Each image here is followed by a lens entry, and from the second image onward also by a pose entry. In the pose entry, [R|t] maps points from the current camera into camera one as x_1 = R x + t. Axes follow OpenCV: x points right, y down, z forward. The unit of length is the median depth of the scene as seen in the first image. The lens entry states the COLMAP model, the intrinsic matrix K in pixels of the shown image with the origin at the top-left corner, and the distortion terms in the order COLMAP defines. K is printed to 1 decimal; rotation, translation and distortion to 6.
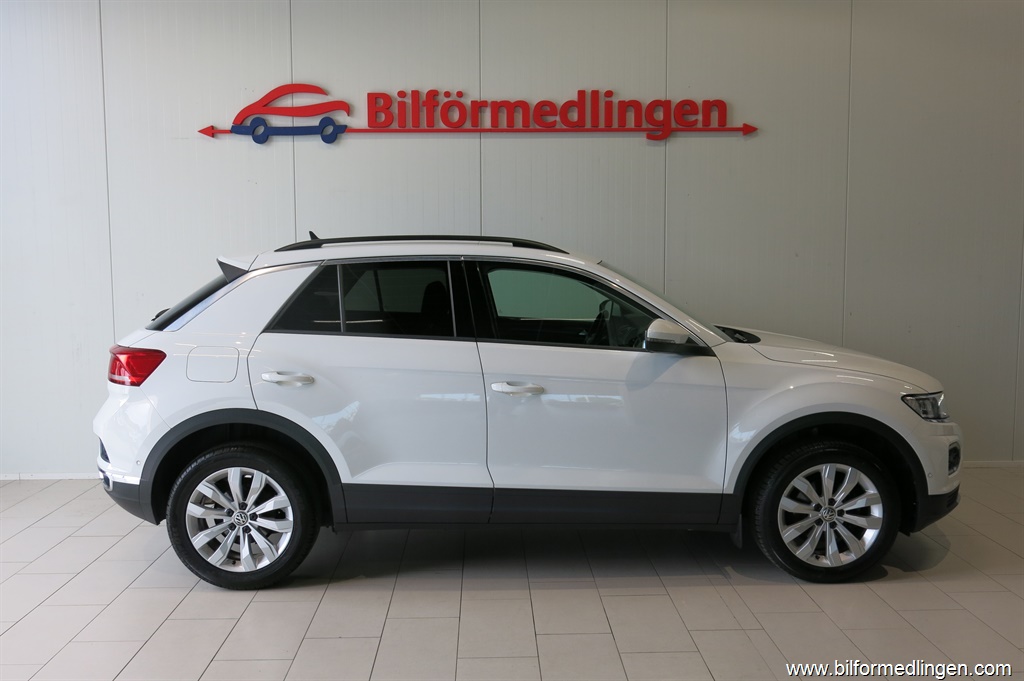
lens RADIAL K [[955.2, 0, 512.0], [0, 955.2, 340.5], [0, 0, 1]] dist [0.011015, 0.004013]
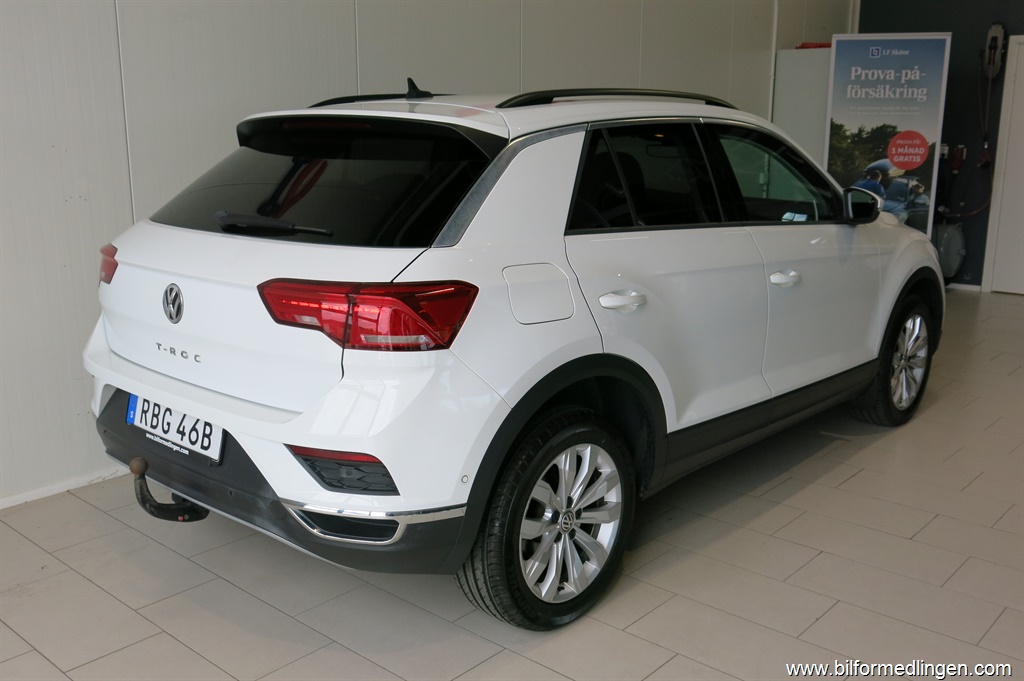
lens RADIAL K [[955.2, 0, 512.0], [0, 955.2, 340.5], [0, 0, 1]] dist [0.011015, 0.004013]
pose [[0.687118, -0.156082, 0.709582, -0.748680], [0.067940, 0.986176, 0.151134, -0.037972], [-0.723362, -0.055638, 0.688224, 0.575921]]
